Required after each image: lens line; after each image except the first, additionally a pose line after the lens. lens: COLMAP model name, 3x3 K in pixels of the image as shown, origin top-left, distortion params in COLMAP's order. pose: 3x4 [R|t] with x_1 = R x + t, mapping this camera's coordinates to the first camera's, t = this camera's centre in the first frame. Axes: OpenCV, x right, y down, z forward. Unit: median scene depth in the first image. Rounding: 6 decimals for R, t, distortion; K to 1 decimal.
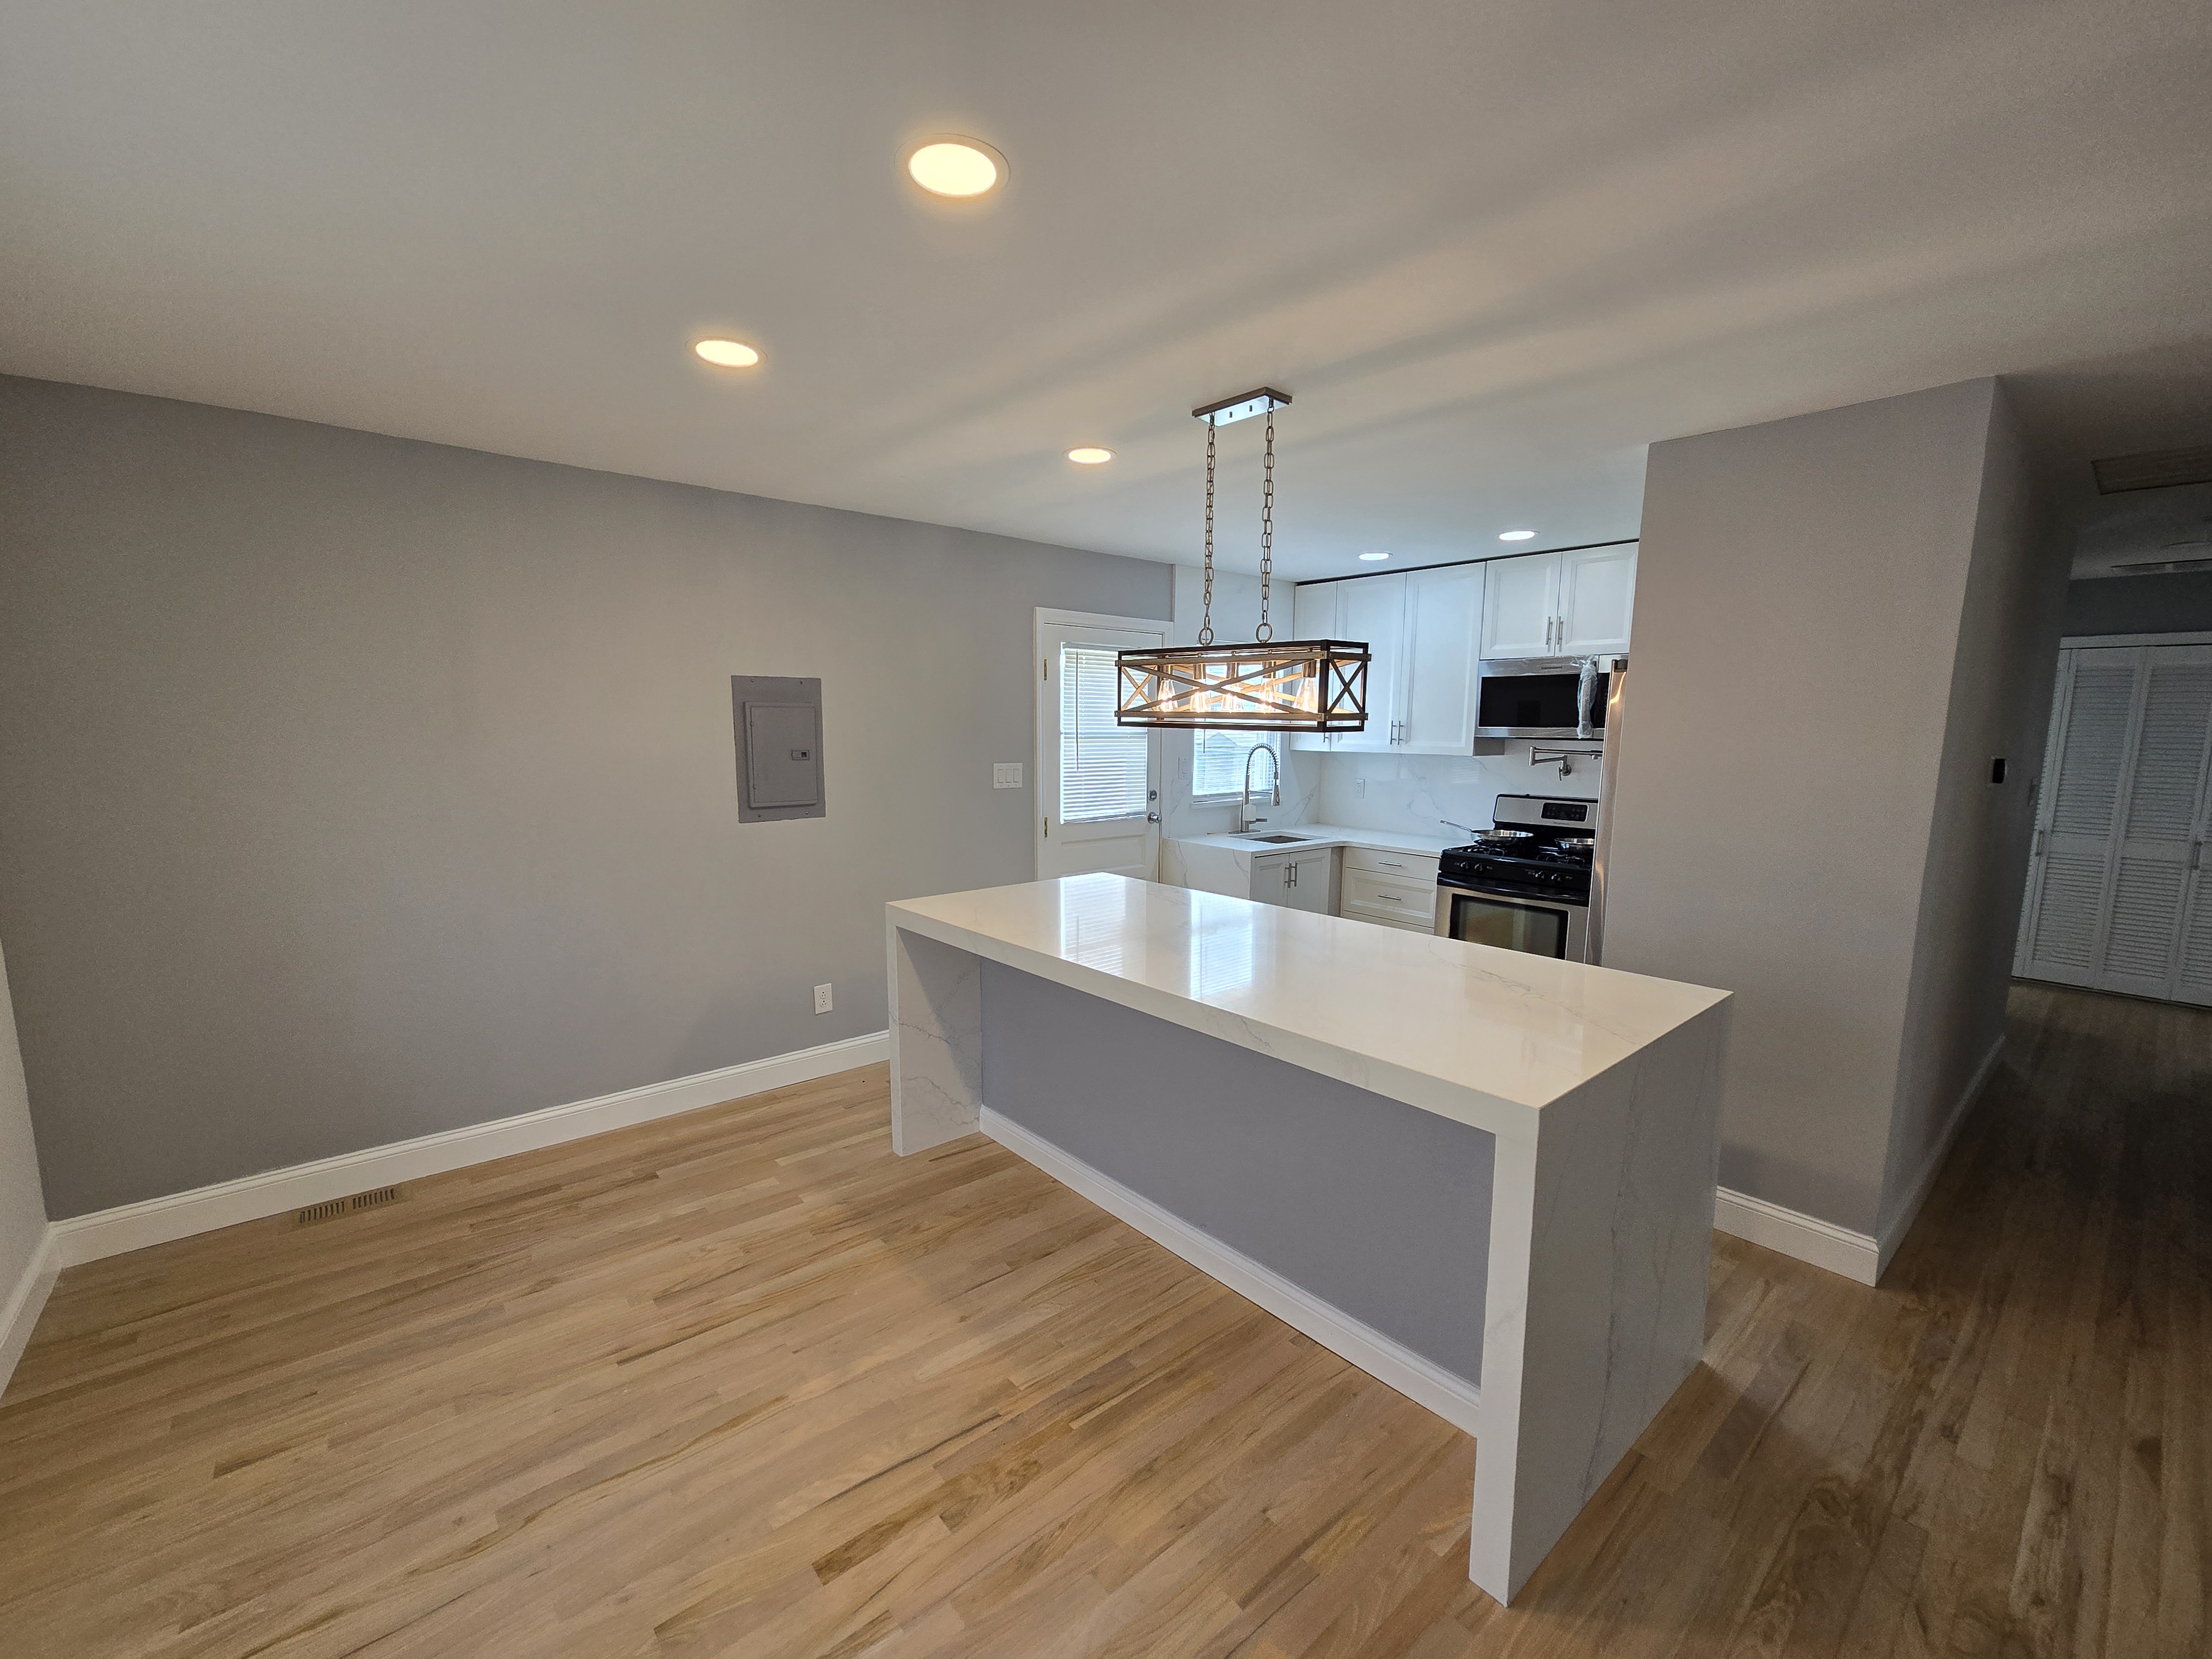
lens RADIAL K [[914.4, 0, 1095.7], [0, 914.4, 847.3], [0, 0, 1]] dist [0.002067, 0.000033]
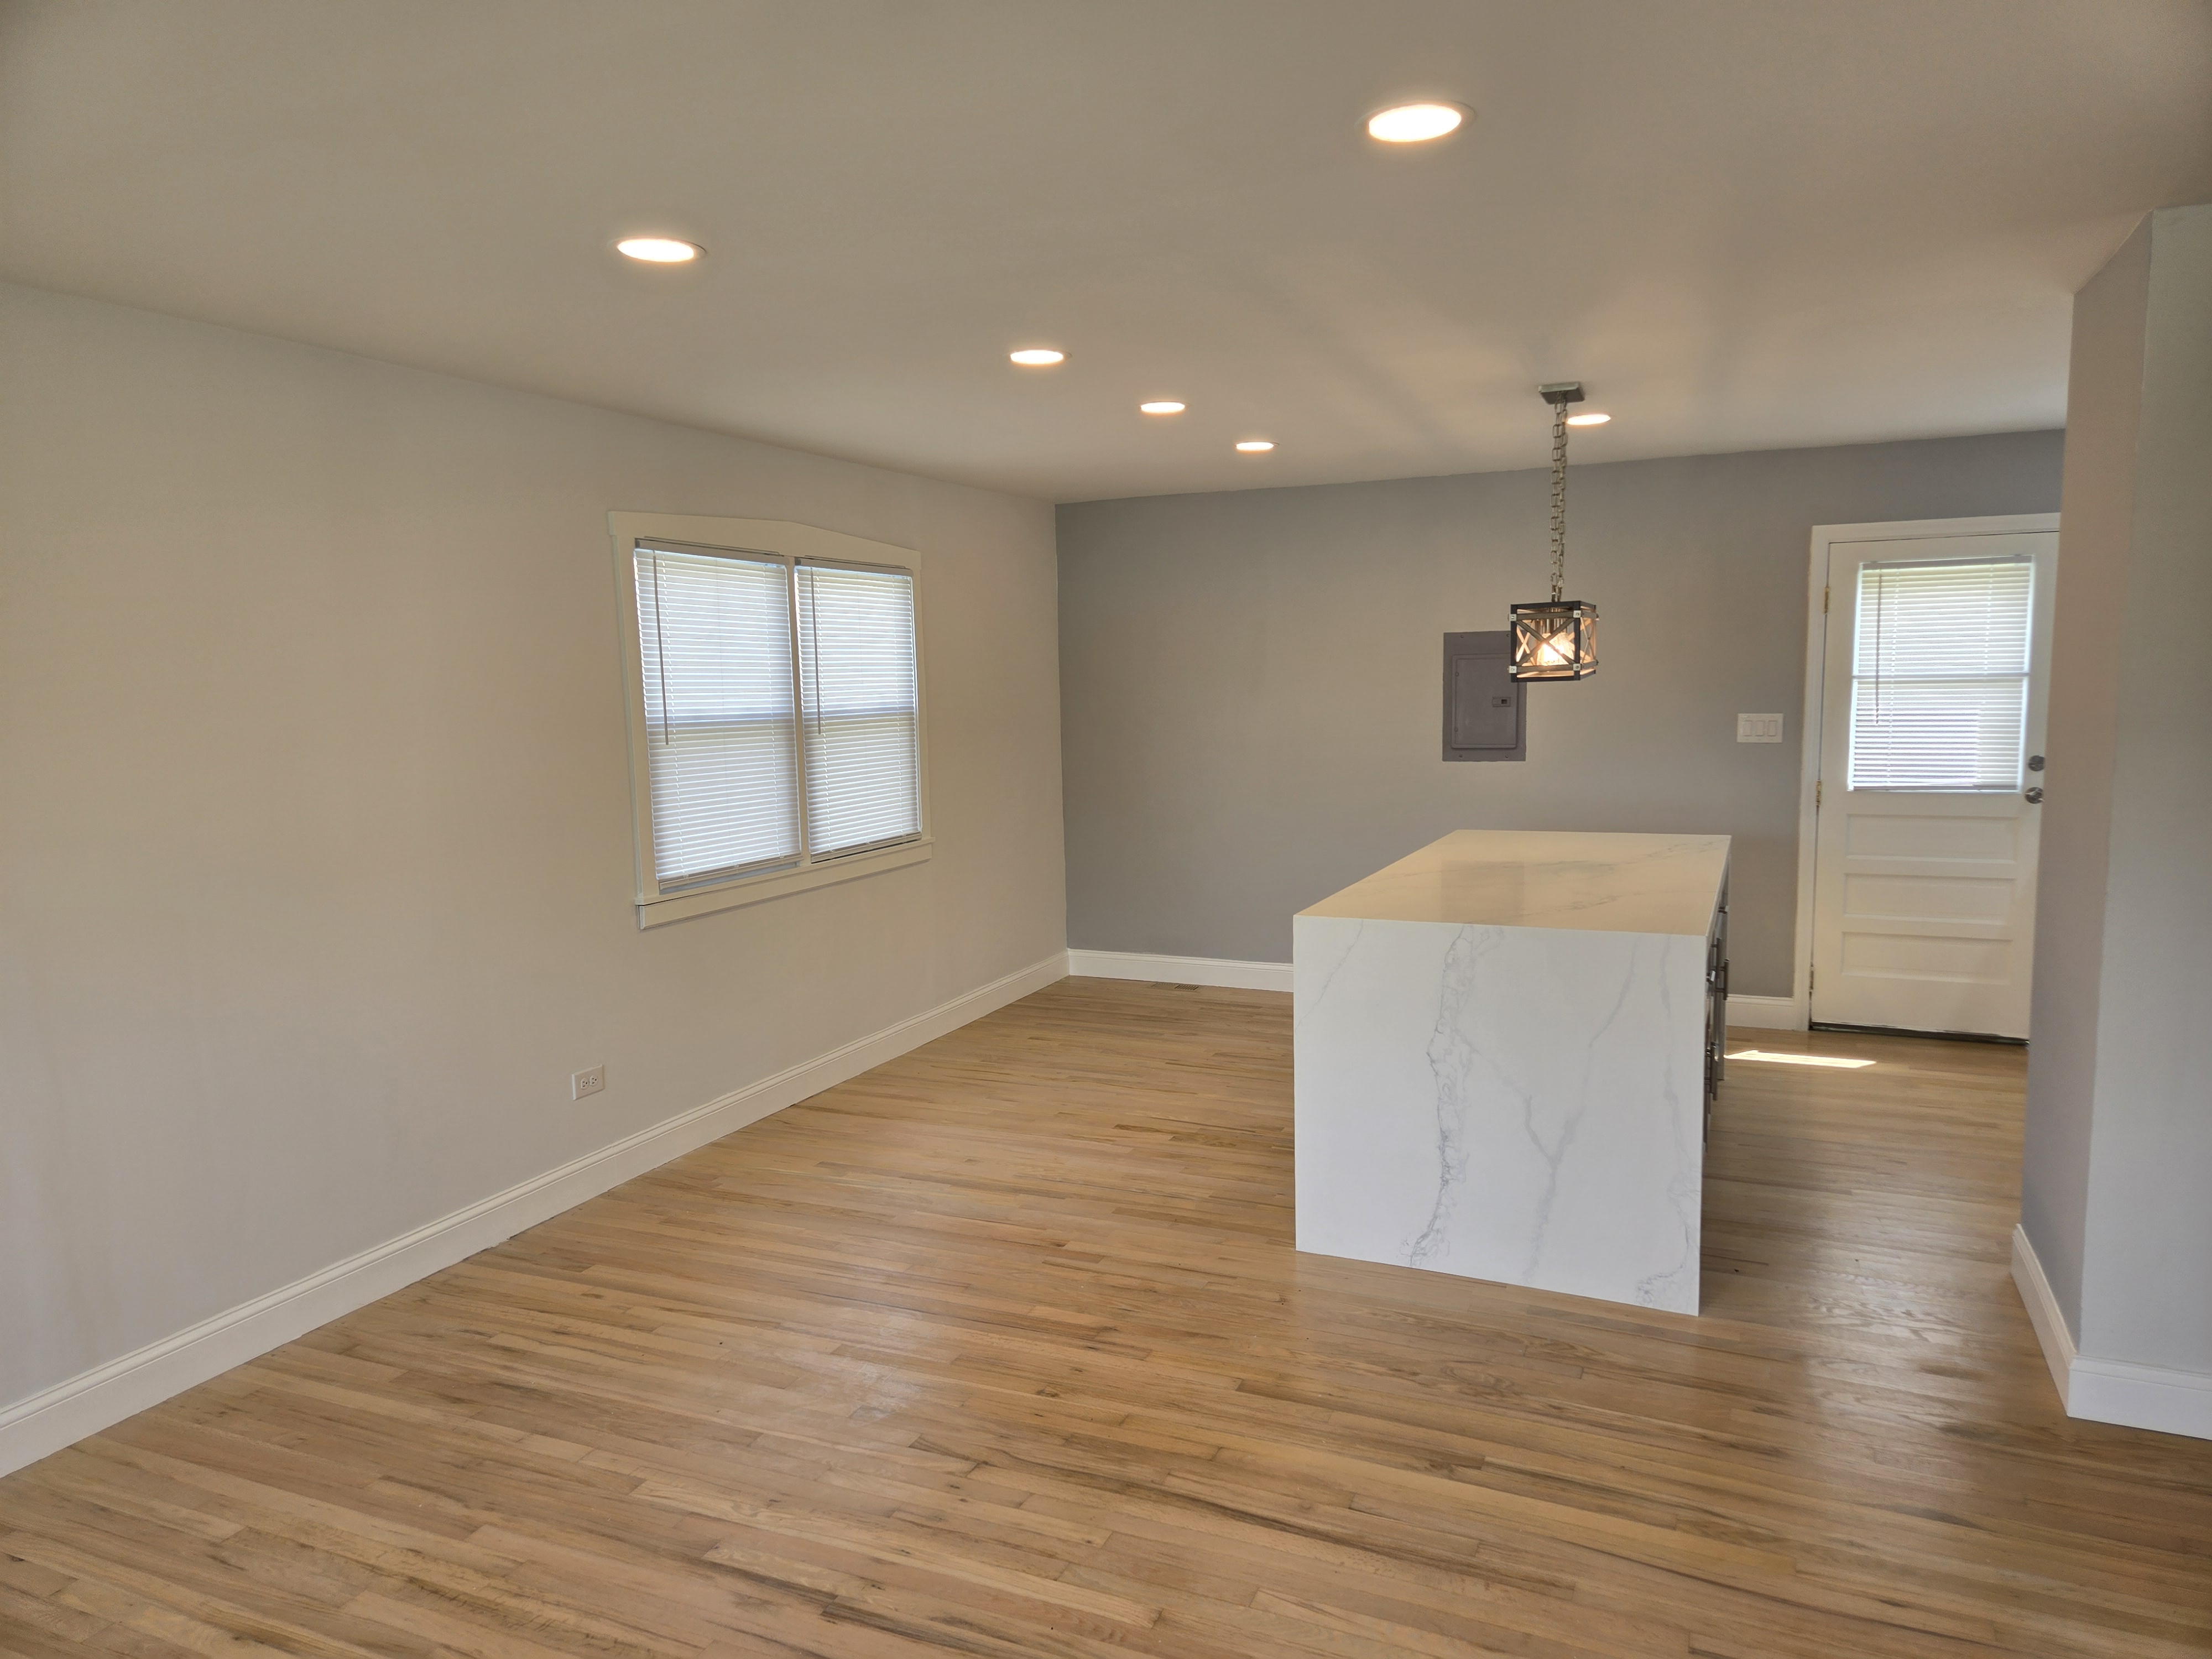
lens RADIAL K [[1475.9, 0, 1112.0], [0, 1475.9, 848.0], [0, 0, 1]] dist [0.064077, -0.033745]
pose [[0.438432, 0.094024, -0.893833, 1.067200], [-0.100523, 0.993403, 0.055190, 0.020265], [0.893125, 0.065654, 0.444991, -0.187077]]
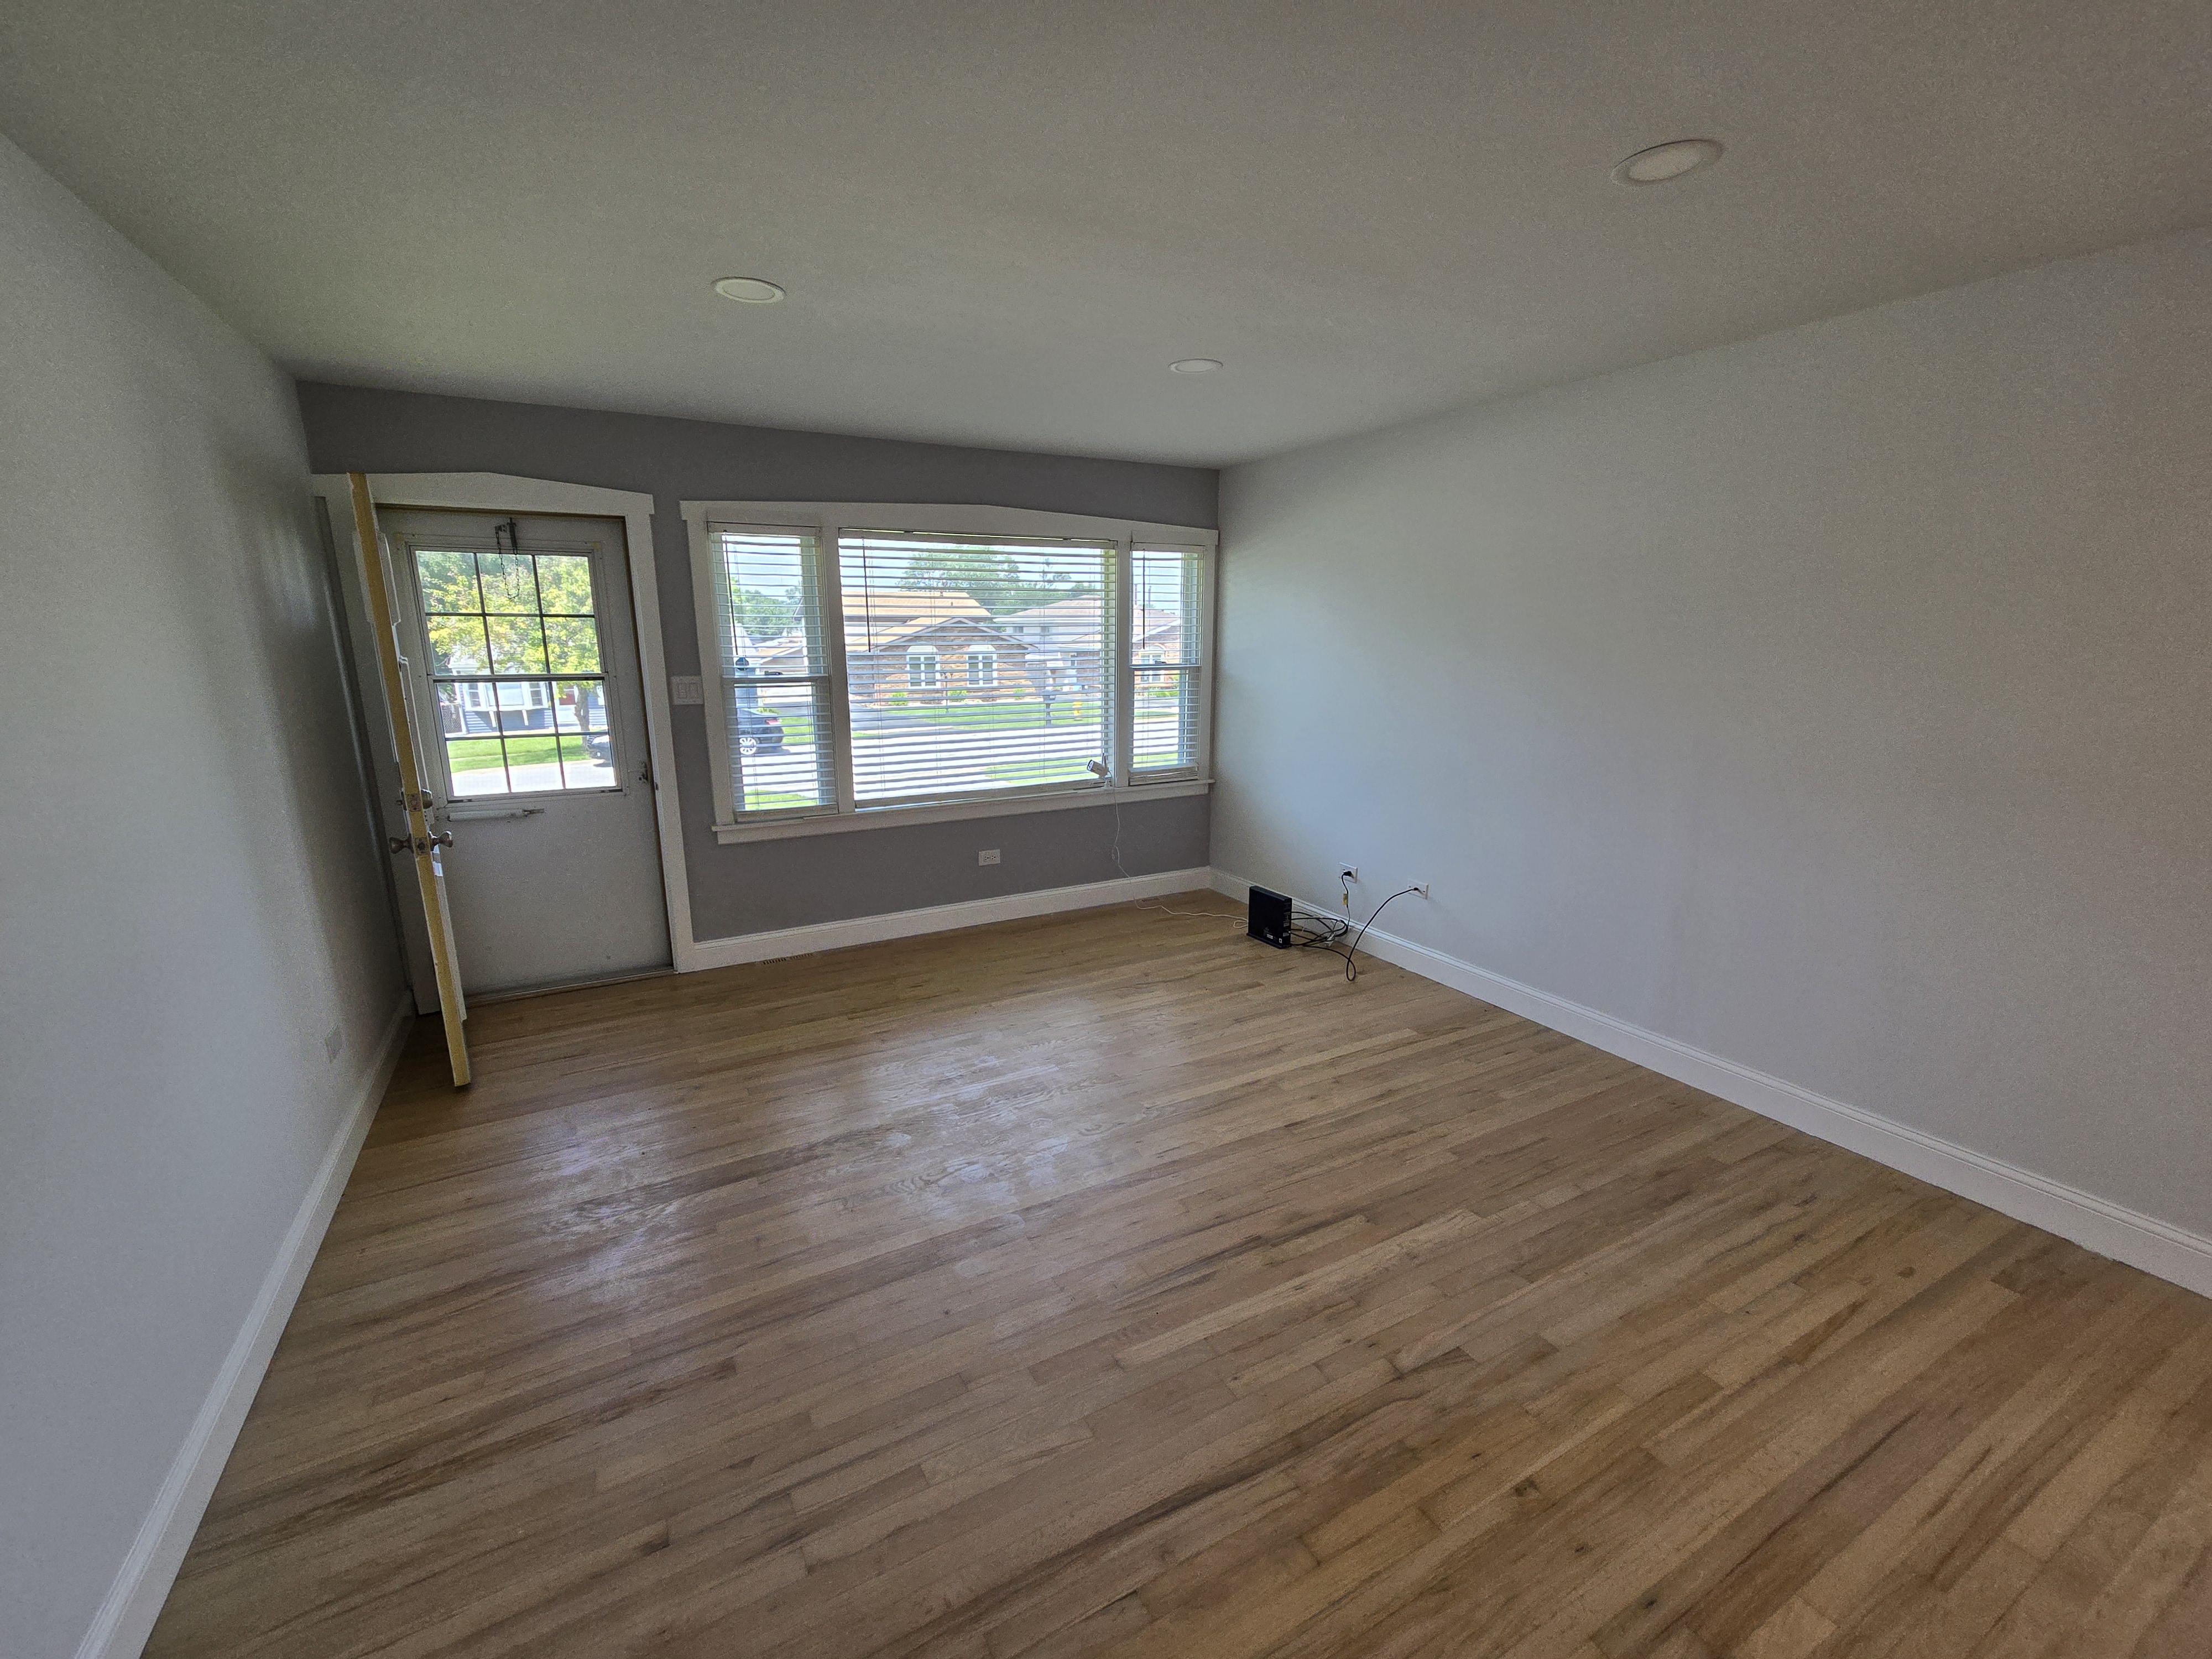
lens RADIAL K [[914.4, 0, 1087.8], [0, 914.4, 845.8], [0, 0, 1]] dist [0.002067, 0.000033]
pose [[-0.978008, -0.053558, 0.201575, 0.433258], [0.023438, 0.932124, 0.361381, -0.068399], [-0.207248, 0.358157, -0.910369, 0.530000]]
